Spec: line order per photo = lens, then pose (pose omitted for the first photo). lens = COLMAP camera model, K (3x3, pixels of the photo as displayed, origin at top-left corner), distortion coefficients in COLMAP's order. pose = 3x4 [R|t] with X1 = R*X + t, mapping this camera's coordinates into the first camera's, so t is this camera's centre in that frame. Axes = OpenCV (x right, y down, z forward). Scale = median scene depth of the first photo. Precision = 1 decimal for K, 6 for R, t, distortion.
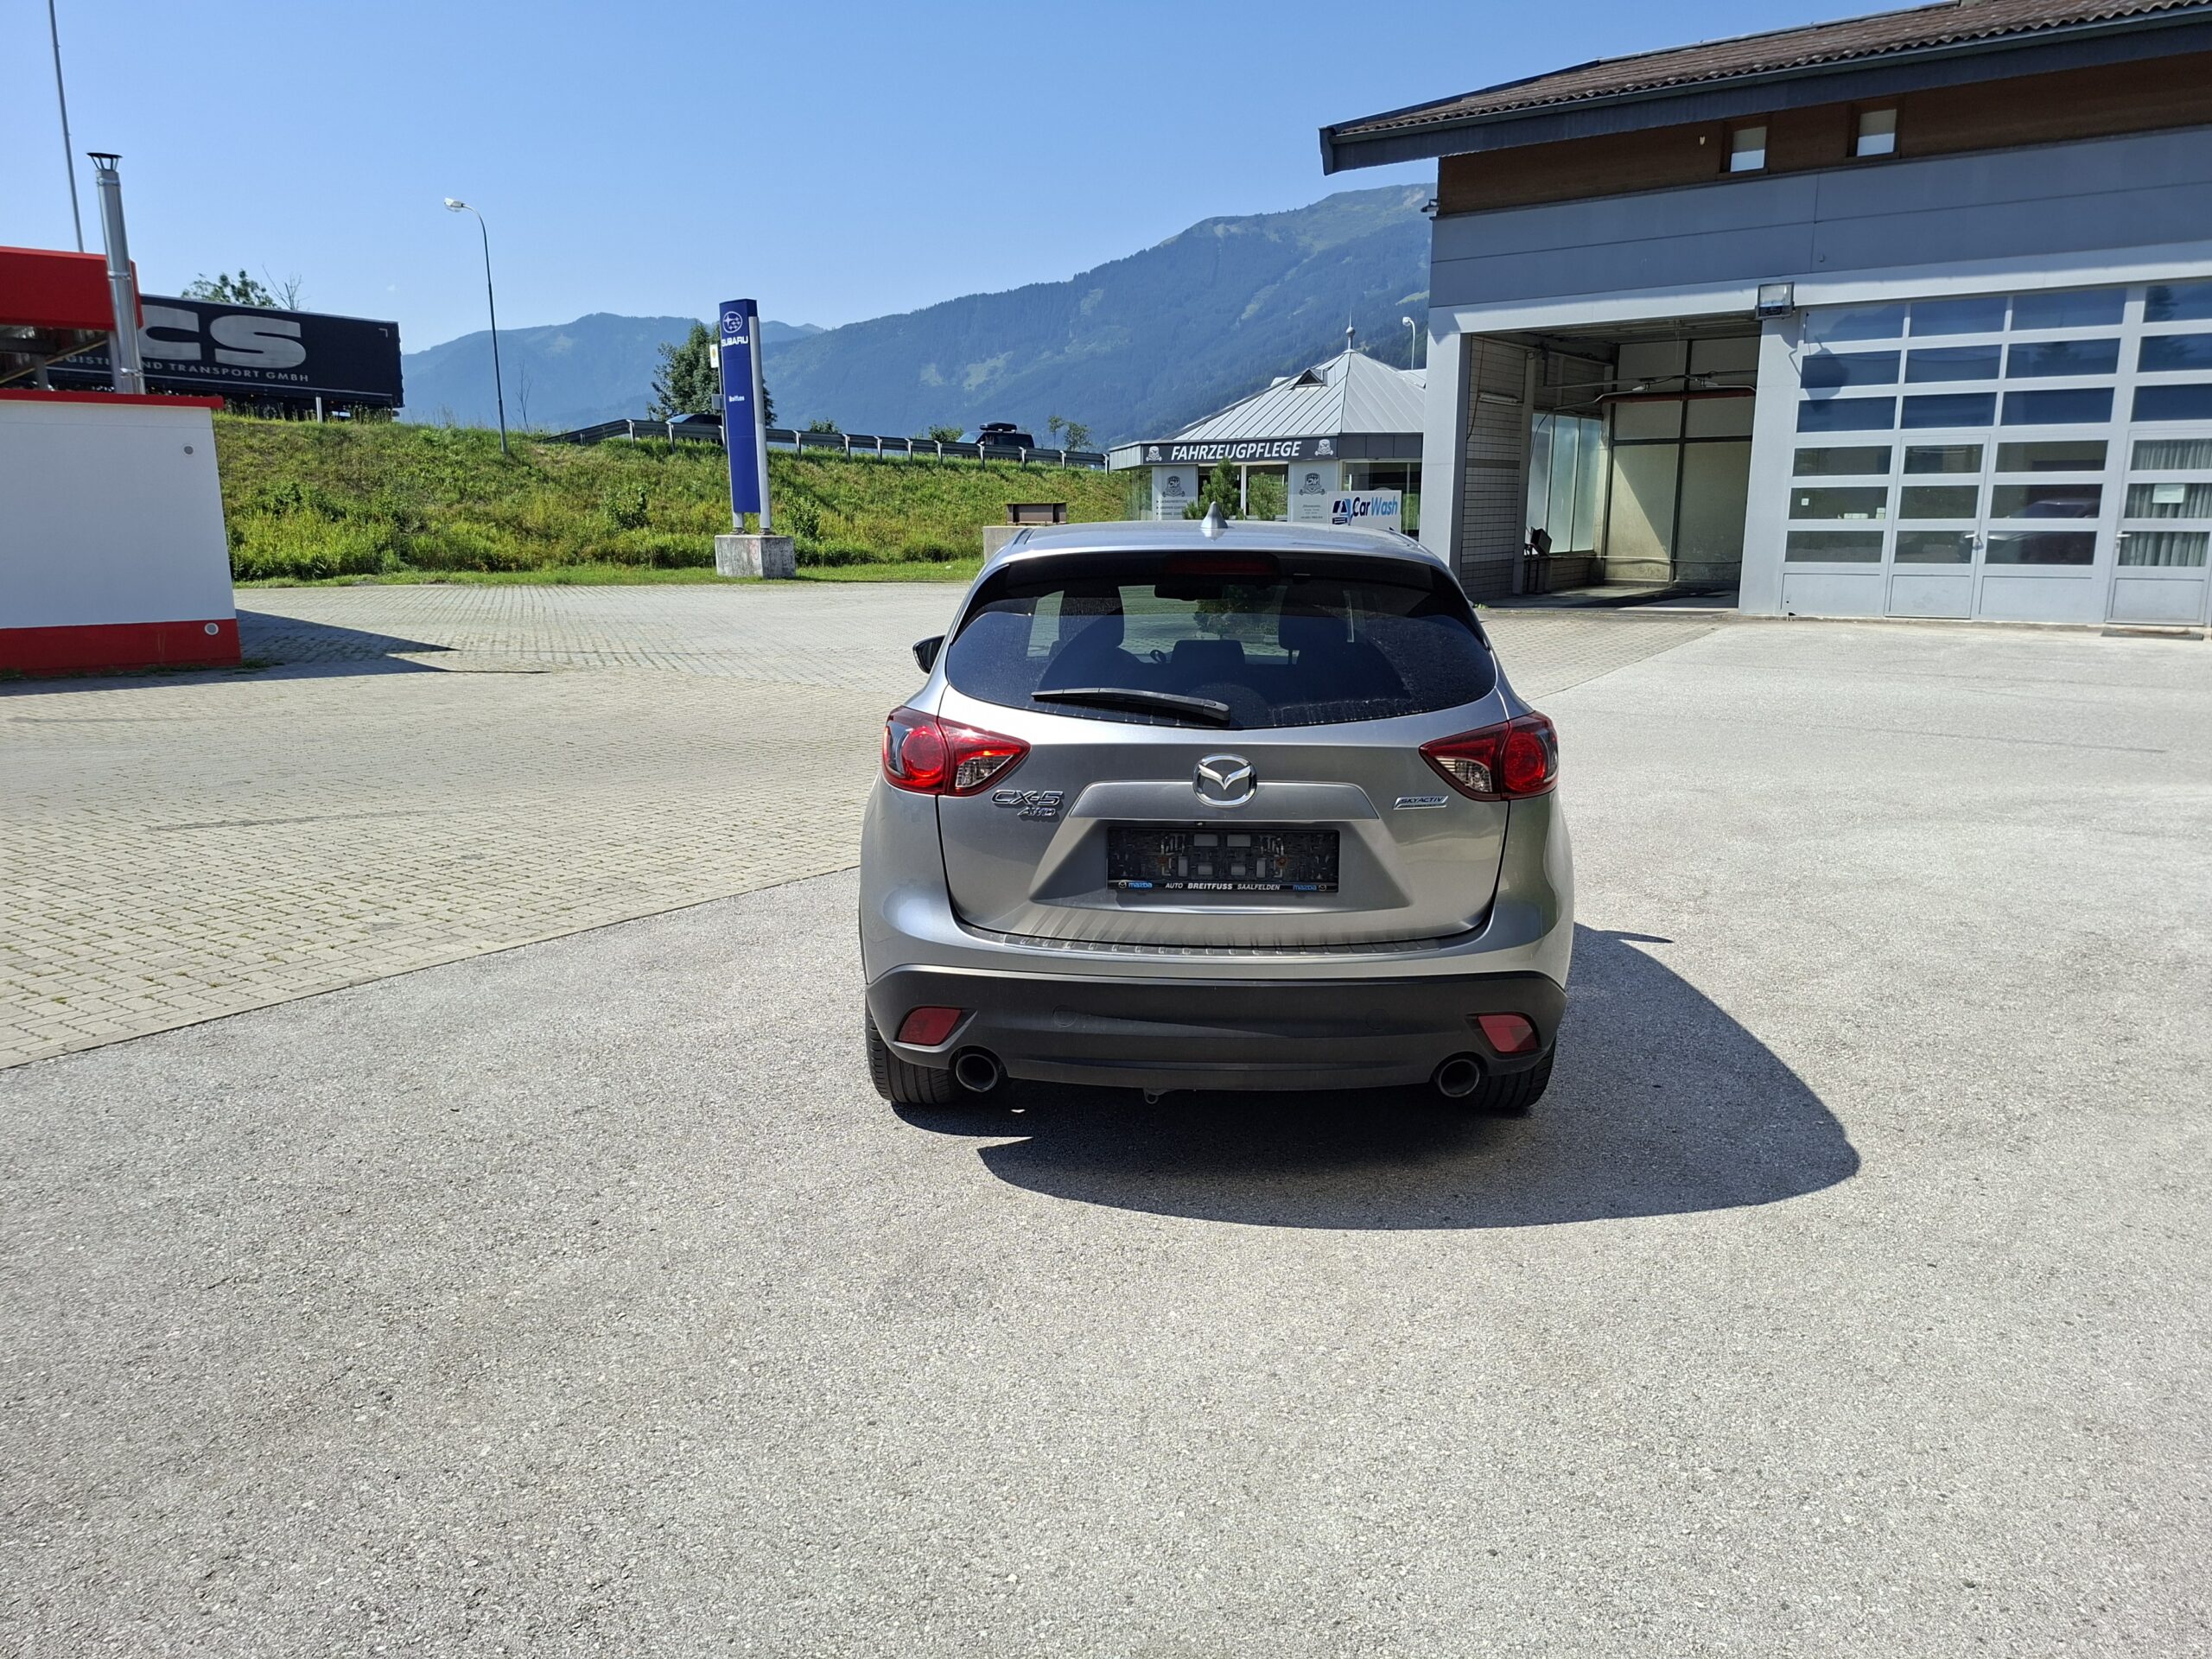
lens RADIAL K [[1513.4, 0, 1073.6], [0, 1513.4, 834.9], [0, 0, 1]] dist [0.088974, -0.094456]
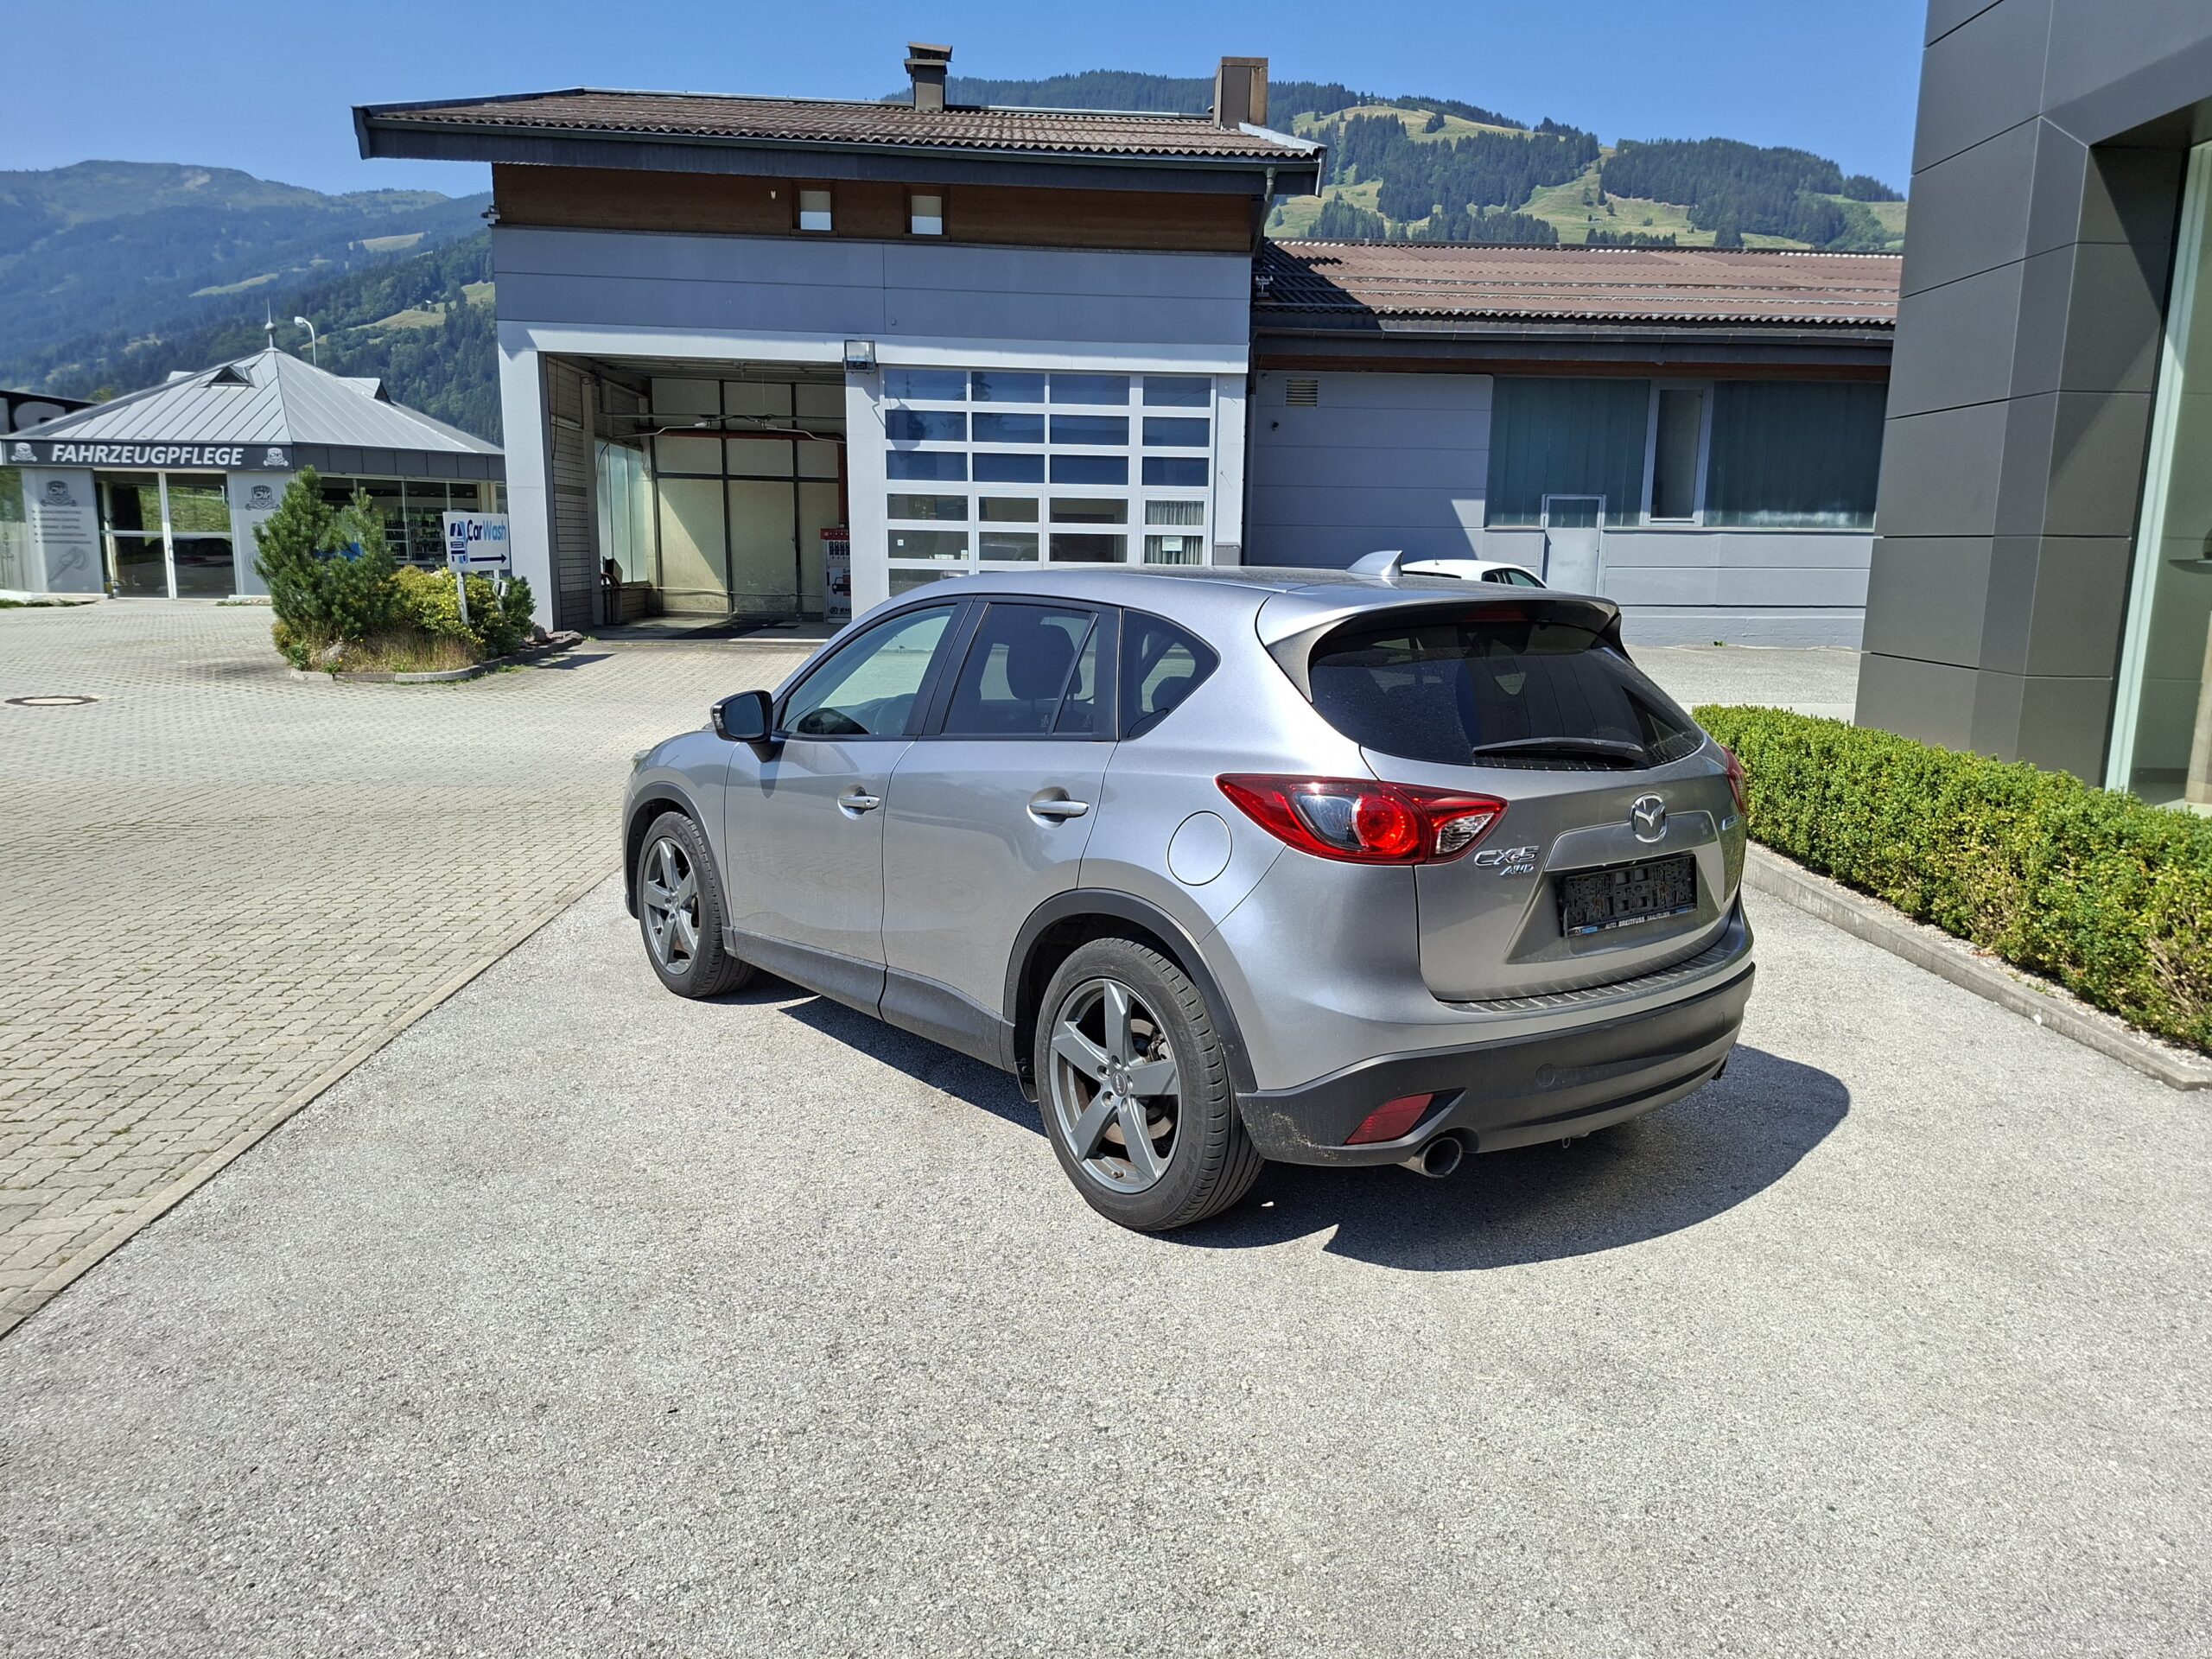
lens RADIAL K [[1537.9, 0, 1094.7], [0, 1537.9, 844.0], [0, 0, 1]] dist [0.076234, -0.095602]
pose [[0.762539, -0.104326, 0.638475, -0.066717], [0.113098, 0.993211, 0.027215, -0.007122], [-0.636980, 0.051458, 0.769161, 0.031813]]
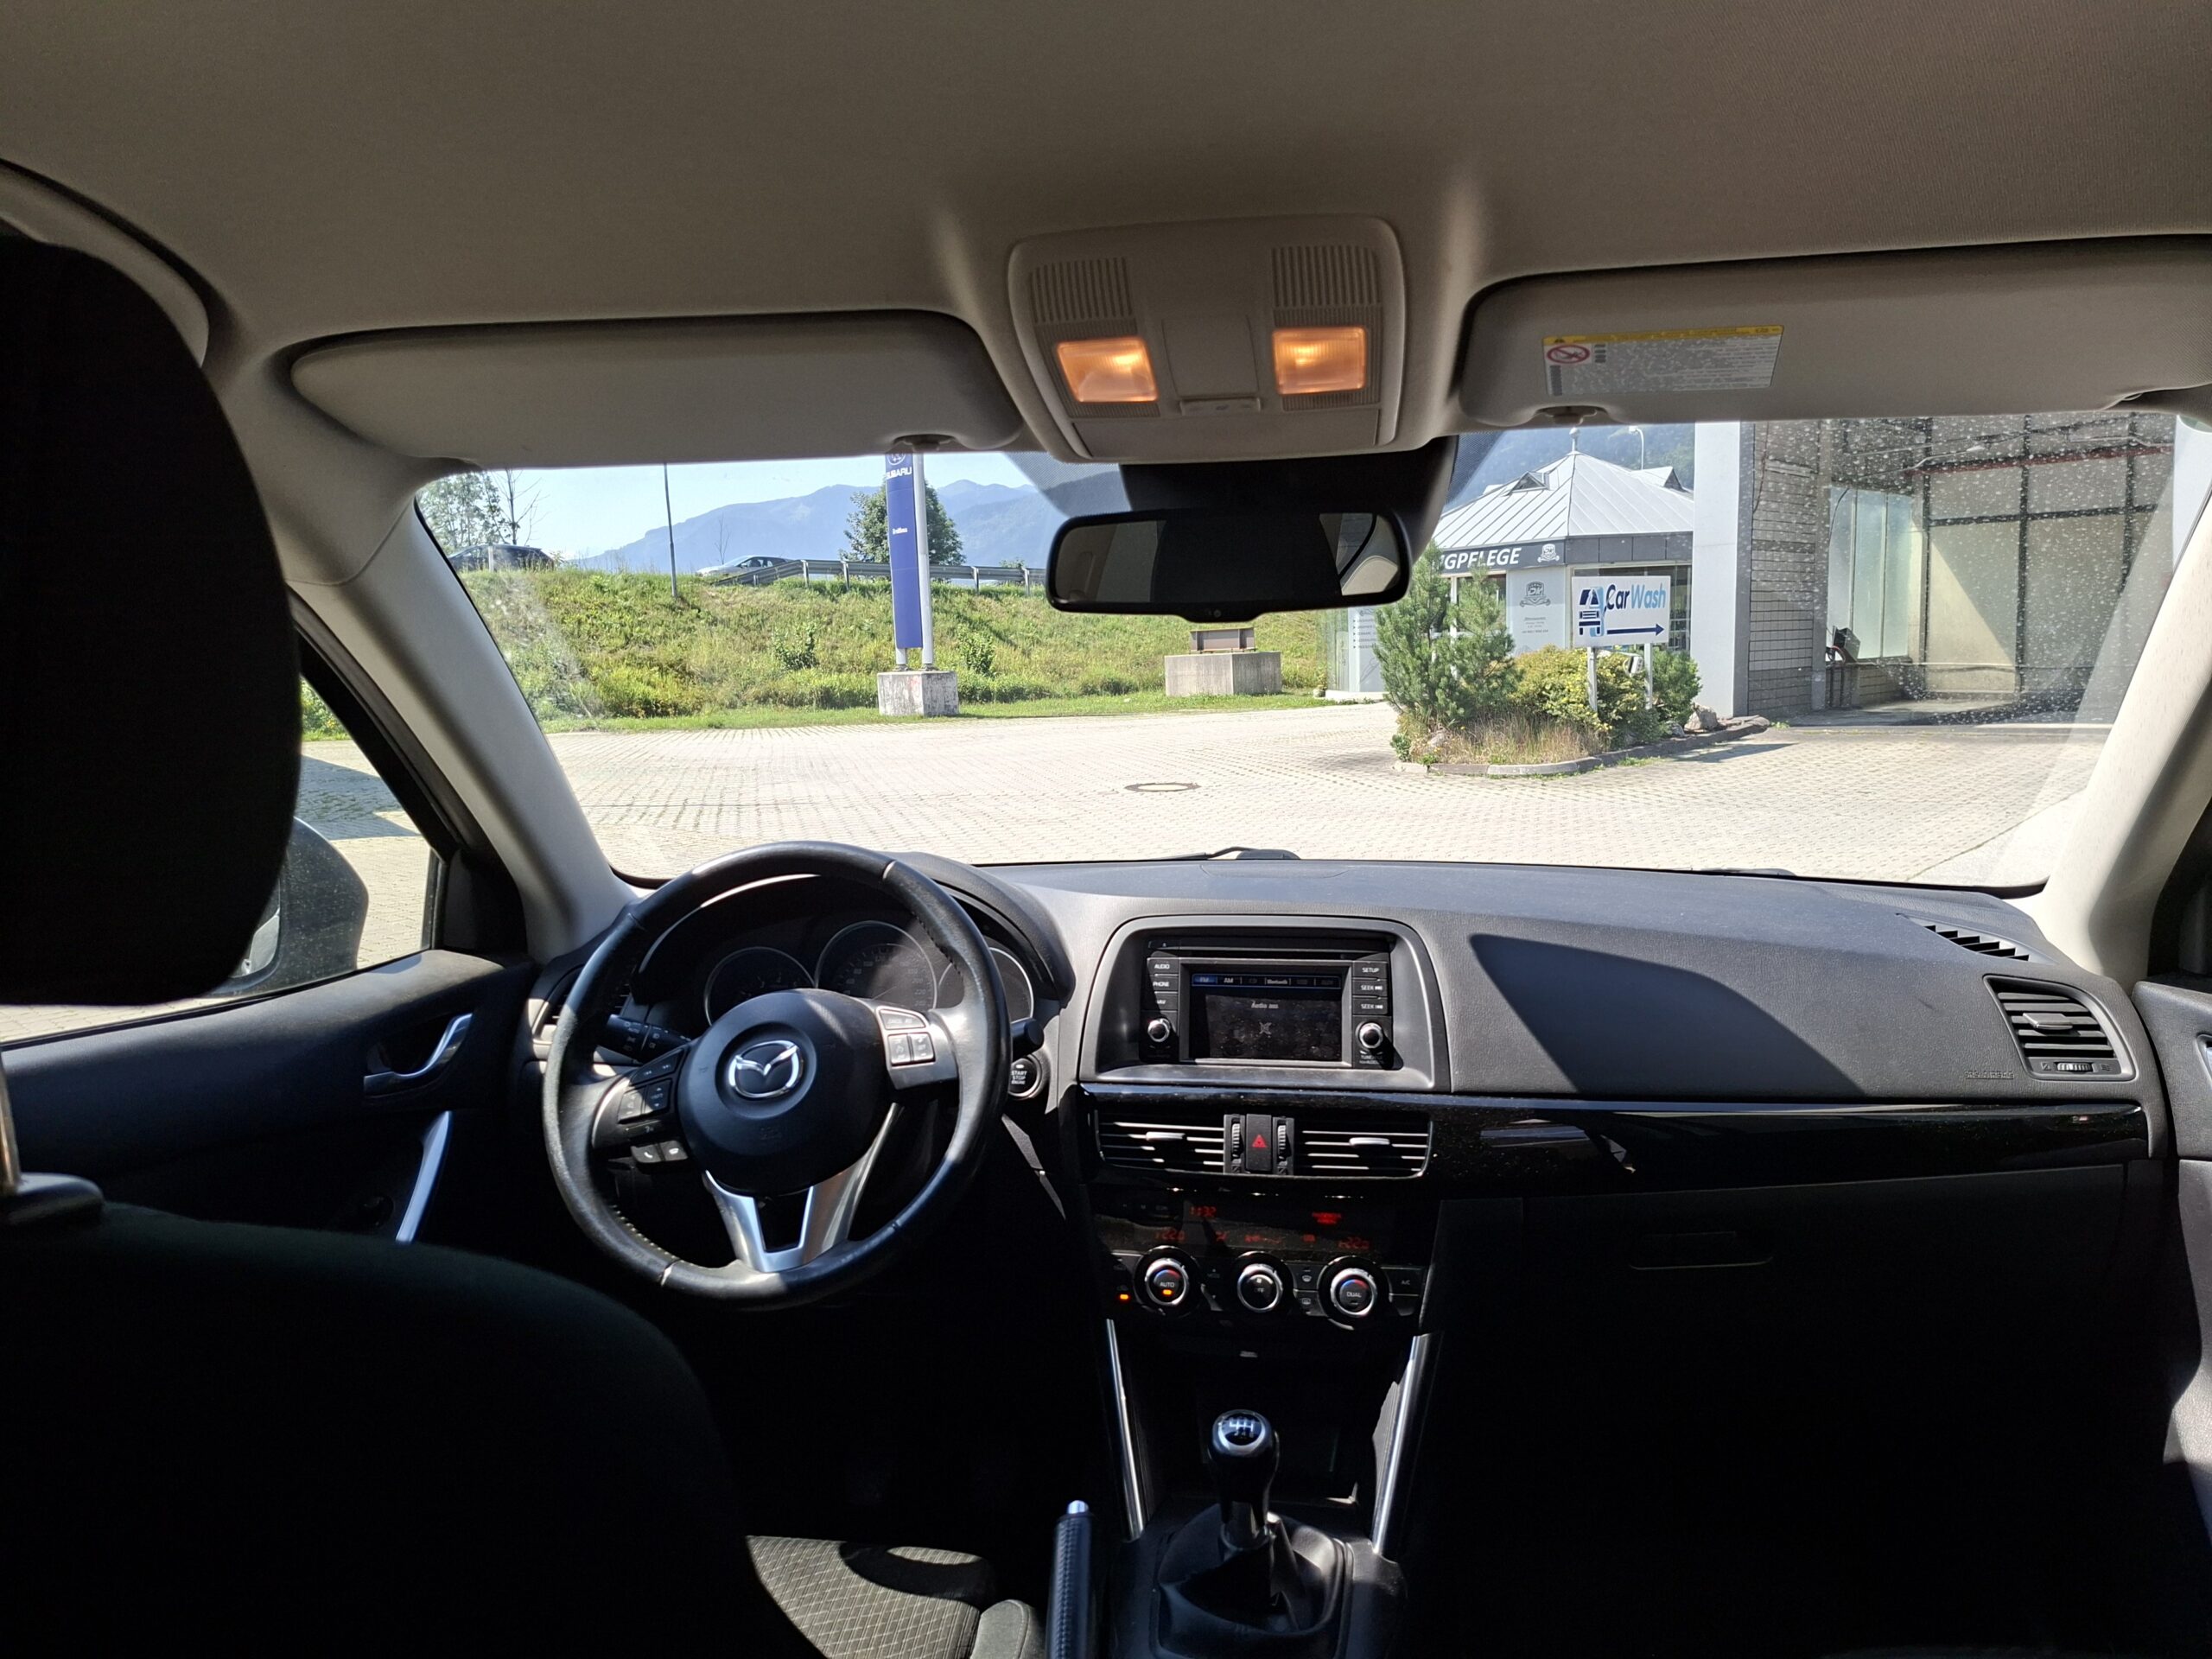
lens RADIAL K [[1537.9, 0, 1094.7], [0, 1537.9, 844.0], [0, 0, 1]] dist [0.076234, -0.095602]
pose [[0.992753, -0.011558, -0.119613, 0.010572], [0.001428, 0.996428, -0.084431, -0.013852], [0.120162, 0.083648, 0.989224, 0.103396]]
